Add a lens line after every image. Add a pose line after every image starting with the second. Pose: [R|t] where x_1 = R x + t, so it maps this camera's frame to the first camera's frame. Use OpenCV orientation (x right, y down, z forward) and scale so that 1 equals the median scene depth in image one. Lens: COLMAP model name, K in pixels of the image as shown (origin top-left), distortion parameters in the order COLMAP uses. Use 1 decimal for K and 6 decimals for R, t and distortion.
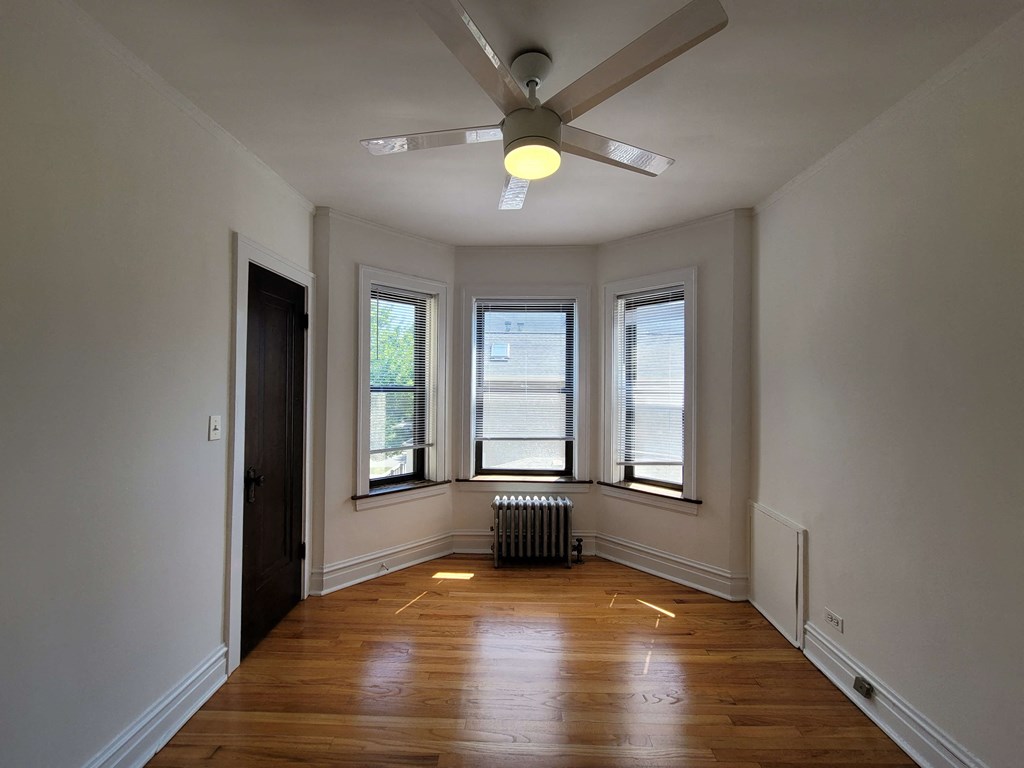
lens RADIAL K [[415.1, 0, 512.0], [0, 415.1, 384.0], [0, 0, 1]] dist [-0.000227, -0.000004]
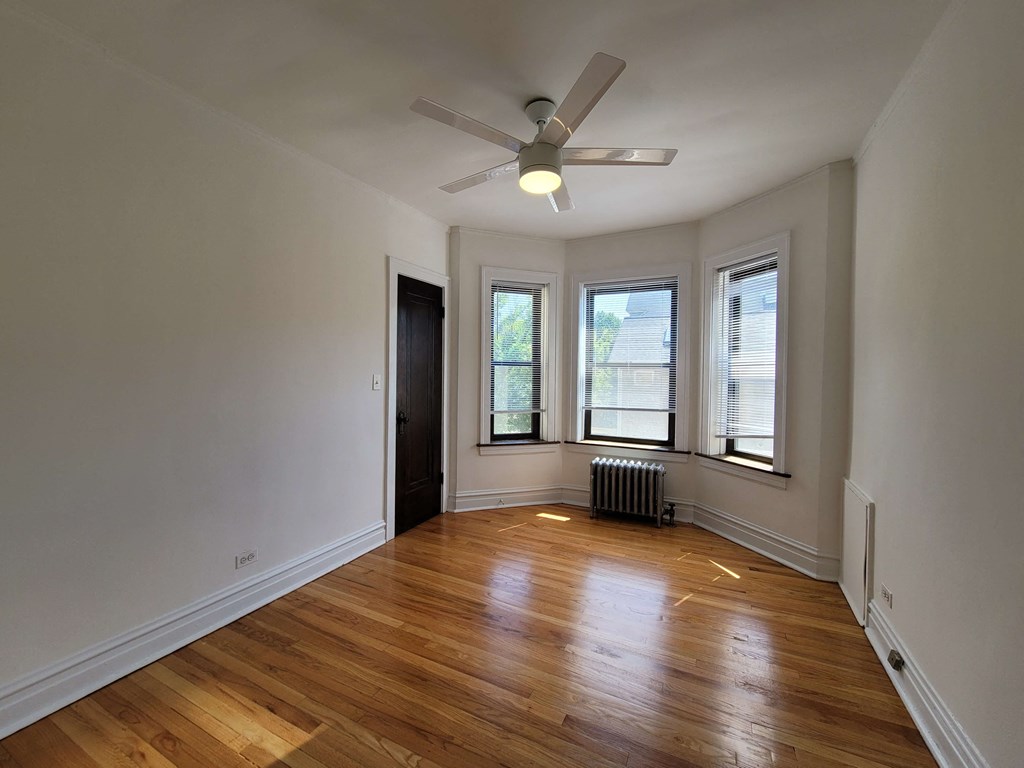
lens RADIAL K [[415.2, 0, 519.0], [0, 415.2, 382.1], [0, 0, 1]] dist [-0.000370, -0.000173]
pose [[0.908009, 0.009981, -0.418831, 0.274296], [-0.000162, 0.999724, 0.023473, 0.041853], [0.418950, -0.021246, 0.907761, -0.131142]]
